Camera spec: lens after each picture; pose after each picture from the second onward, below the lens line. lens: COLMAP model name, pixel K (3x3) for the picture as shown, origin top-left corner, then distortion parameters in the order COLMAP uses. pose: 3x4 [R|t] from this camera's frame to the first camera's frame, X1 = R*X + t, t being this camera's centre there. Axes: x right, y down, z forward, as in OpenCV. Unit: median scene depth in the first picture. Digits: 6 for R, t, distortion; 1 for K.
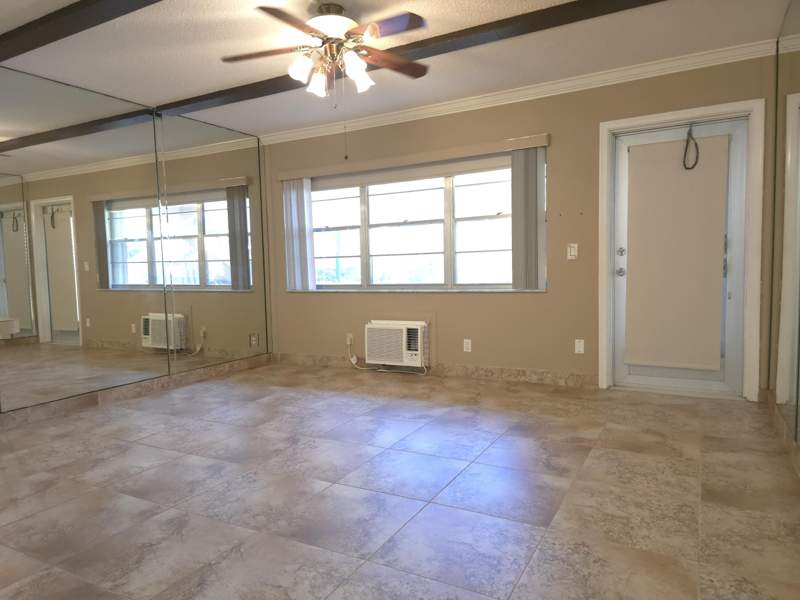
lens RADIAL K [[540.2, 0, 398.9], [0, 540.2, 292.5], [0, 0, 1]] dist [0.054757, -0.054844]
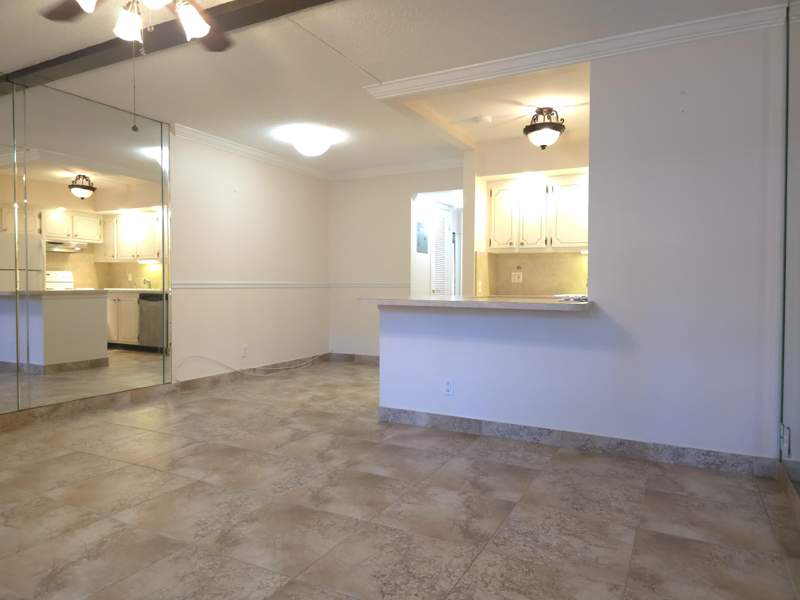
lens RADIAL K [[540.2, 0, 384.8], [0, 540.2, 293.2], [0, 0, 1]] dist [0.054757, -0.054844]
pose [[-0.999649, 0.026031, -0.004938, -0.349247], [0.025610, 0.997102, 0.071636, -0.060965], [0.006788, 0.071485, -0.997419, 1.463786]]
